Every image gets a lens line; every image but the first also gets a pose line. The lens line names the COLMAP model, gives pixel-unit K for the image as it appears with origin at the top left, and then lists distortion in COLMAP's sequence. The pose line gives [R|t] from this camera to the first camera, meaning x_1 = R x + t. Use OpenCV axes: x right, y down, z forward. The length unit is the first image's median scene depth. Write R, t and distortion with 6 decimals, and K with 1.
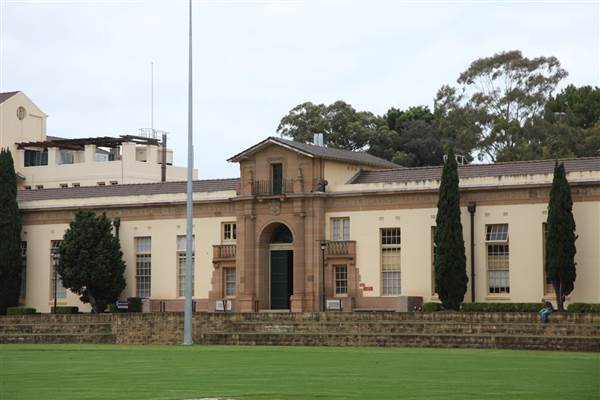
lens RADIAL K [[1703.3, 0, 300.0], [0, 1703.3, 200.0], [0, 0, 1]] dist [0.686242, 0.042015]
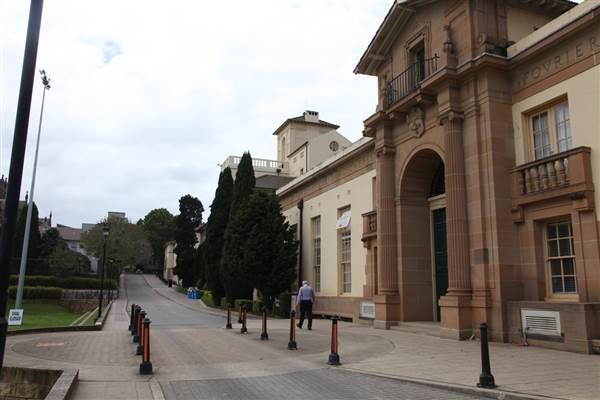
lens RADIAL K [[494.5, 0, 300.0], [0, 494.5, 200.0], [0, 0, 1]] dist [-0.064827, 0.088366]
pose [[0.802117, -0.100359, -0.588674, 0.043133], [0.031946, 0.991577, -0.125518, 0.045941], [0.596312, 0.081875, 0.798567, 0.872594]]
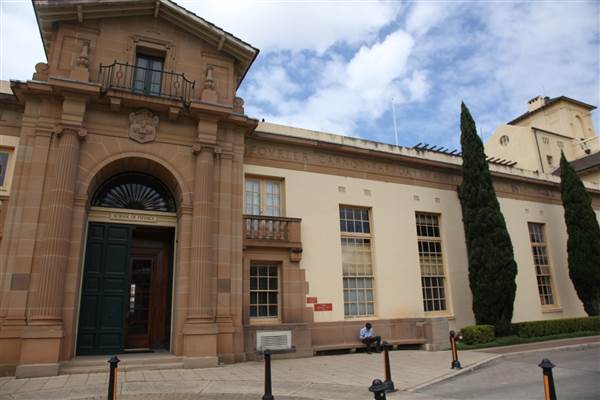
lens RADIAL K [[401.4, 0, 296.1], [0, 401.4, 198.9], [0, 0, 1]] dist [-0.124632, 0.065228]
pose [[0.545432, 0.216458, 0.809722, -0.075318], [-0.033507, 0.970936, -0.236984, 0.048085], [-0.837485, 0.102127, 0.536832, 0.921505]]
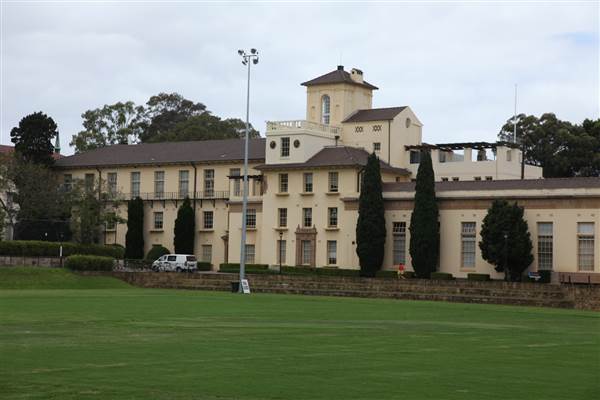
lens RADIAL K [[1251.7, 0, 300.0], [0, 1251.7, 200.0], [0, 0, 1]] dist [0.394412, -0.015785]
pose [[0.998477, 0.022728, -0.050276, -0.243794], [-0.021995, 0.999644, 0.015082, -0.005422], [0.050600, -0.013954, 0.998621, 0.053692]]
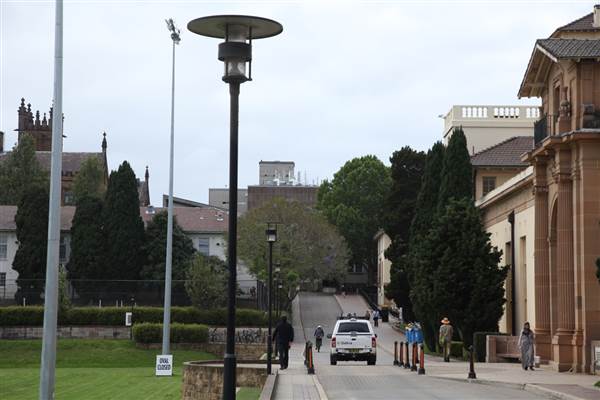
lens RADIAL K [[1251.7, 0, 300.0], [0, 1251.7, 200.0], [0, 0, 1]] dist [0.394412, -0.015785]
pose [[0.555825, -0.076797, -0.827745, 0.274162], [0.049607, 0.997013, -0.059191, 0.034071], [0.829818, -0.008162, 0.557974, 0.720023]]
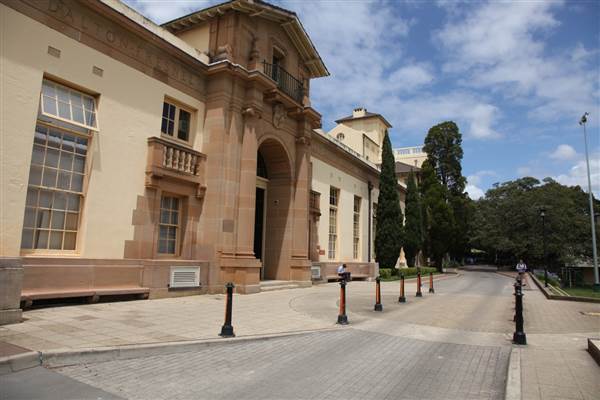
lens RADIAL K [[406.7, 0, 299.4], [0, 406.7, 197.0], [0, 0, 1]] dist [-0.126059, 0.071837]
pose [[-0.070198, 0.144997, 0.986939, -0.159161], [-0.099538, 0.983423, -0.151561, 0.055795], [-0.992554, -0.108877, -0.054601, 1.010401]]
